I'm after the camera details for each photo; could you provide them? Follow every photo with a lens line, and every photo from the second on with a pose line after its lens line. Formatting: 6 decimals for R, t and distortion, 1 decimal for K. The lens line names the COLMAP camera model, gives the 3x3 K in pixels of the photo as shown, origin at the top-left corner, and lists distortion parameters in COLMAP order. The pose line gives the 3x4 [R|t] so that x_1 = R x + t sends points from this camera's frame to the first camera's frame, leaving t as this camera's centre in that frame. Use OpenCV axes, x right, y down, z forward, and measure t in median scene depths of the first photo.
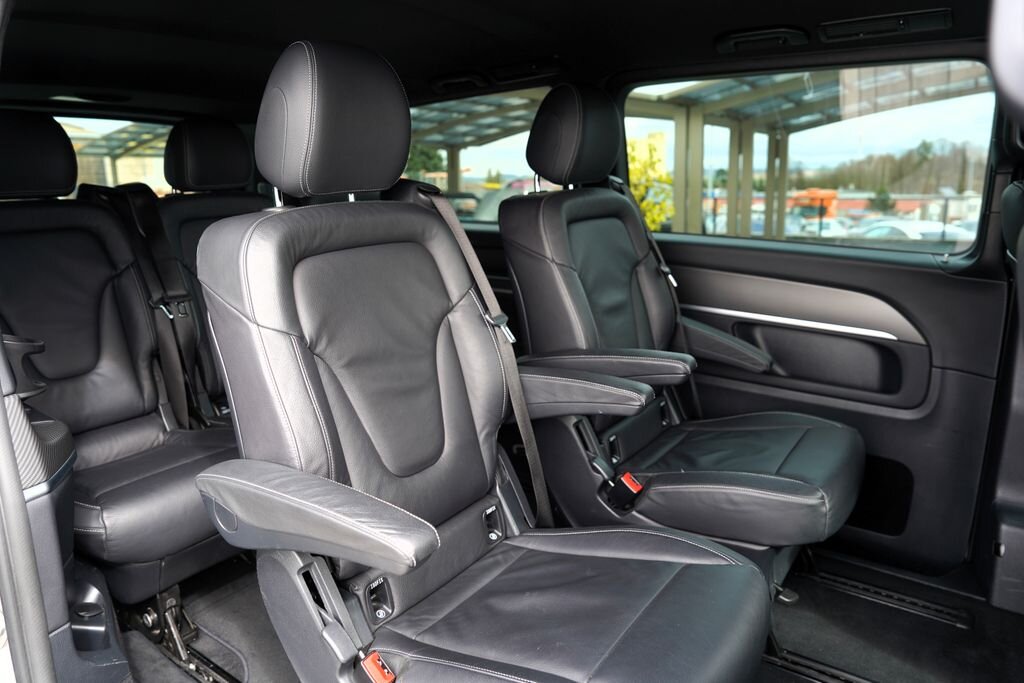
lens RADIAL K [[717.2, 0, 512.0], [0, 717.2, 341.5], [0, 0, 1]] dist [-0.110275, 0.086253]
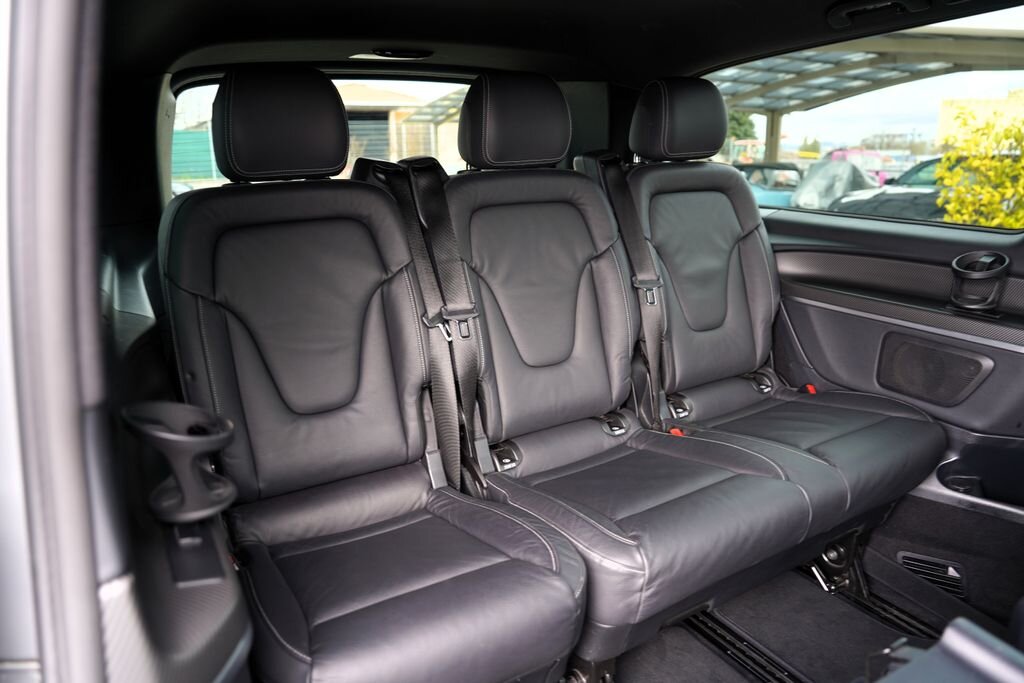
lens RADIAL K [[704.7, 0, 512.0], [0, 704.7, 341.5], [0, 0, 1]] dist [-0.103662, 0.082444]
pose [[0.917363, 0.101662, -0.384850, -0.126891], [-0.082245, 0.994382, 0.066630, -0.082174], [0.389462, -0.029472, 0.920571, 0.313641]]
